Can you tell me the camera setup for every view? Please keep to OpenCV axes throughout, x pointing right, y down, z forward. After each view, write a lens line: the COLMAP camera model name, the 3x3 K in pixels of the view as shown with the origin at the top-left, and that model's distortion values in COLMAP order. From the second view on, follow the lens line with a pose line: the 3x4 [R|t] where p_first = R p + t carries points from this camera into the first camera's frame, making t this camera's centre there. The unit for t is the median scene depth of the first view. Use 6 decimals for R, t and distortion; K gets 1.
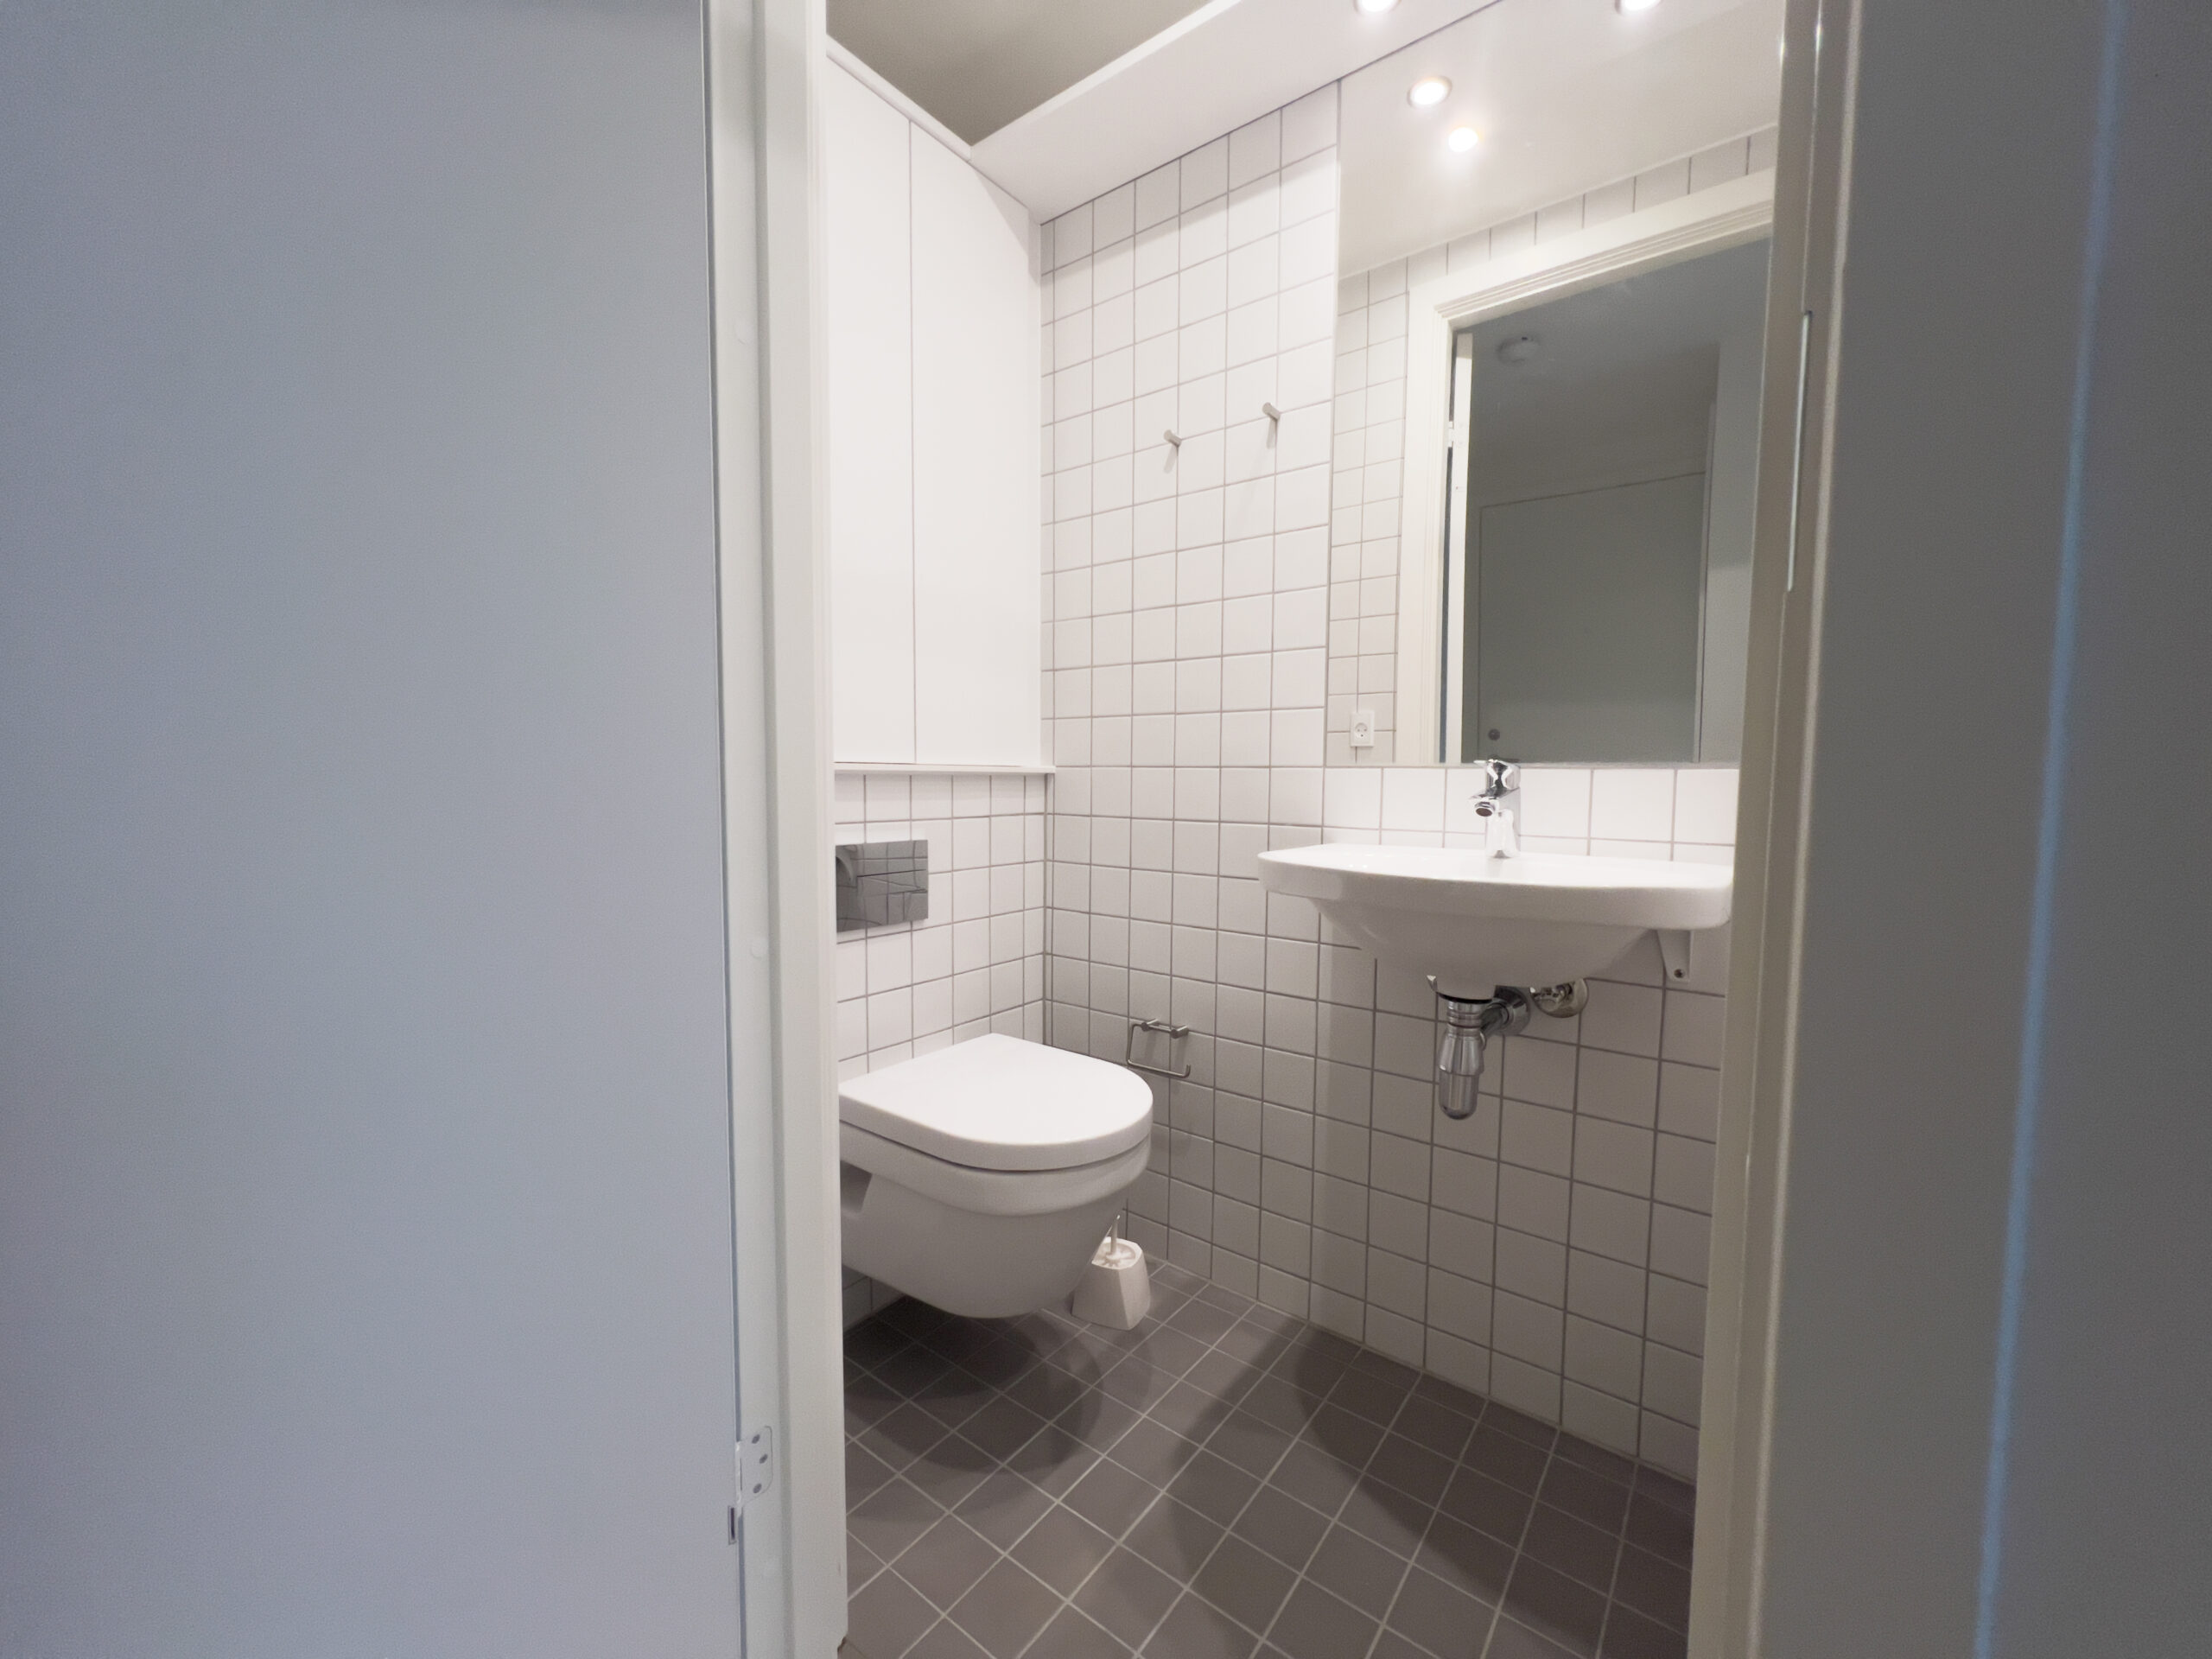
lens RADIAL K [[878.2, 0, 1105.0], [0, 878.2, 836.0], [0, 0, 1]] dist [-0.002678, -0.000161]
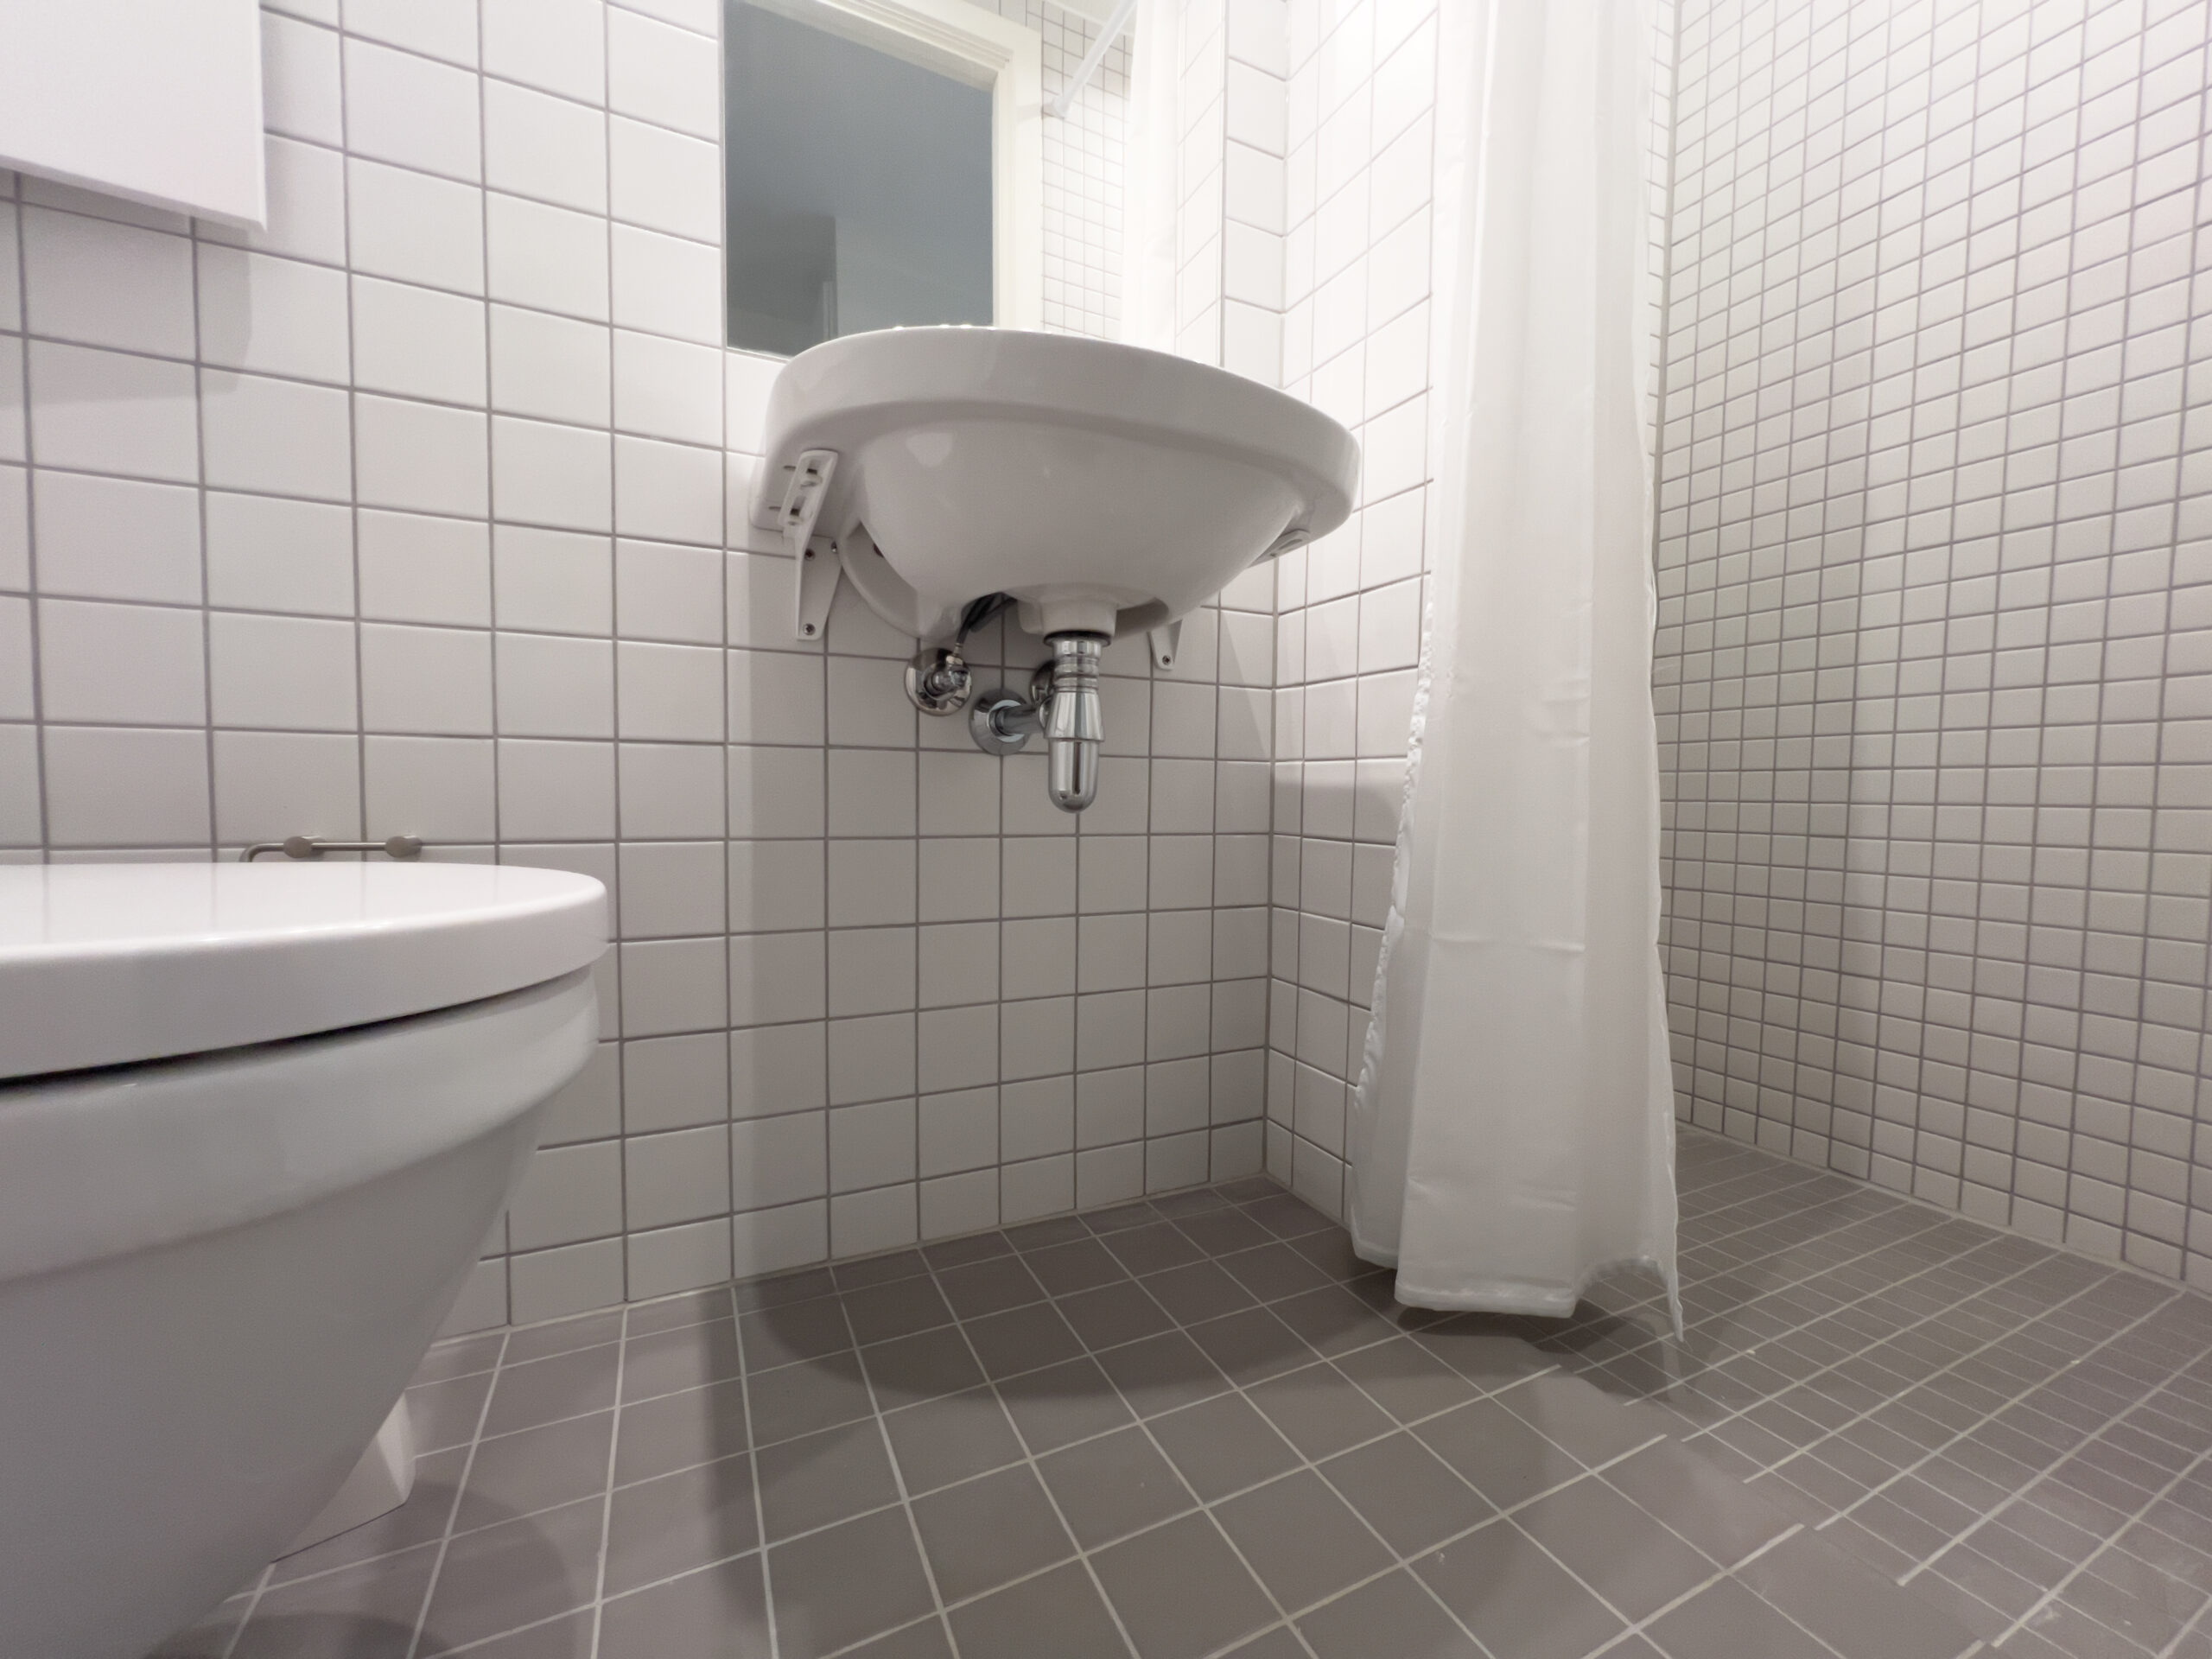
lens RADIAL K [[882.6, 0, 1105.5], [0, 882.6, 835.2], [0, 0, 1]] dist [-0.000925, 0.000262]
pose [[0.447624, -0.046404, 0.893017, -0.190766], [0.052105, 0.998309, 0.025758, 0.253680], [-0.892702, 0.035000, 0.449285, 0.506193]]
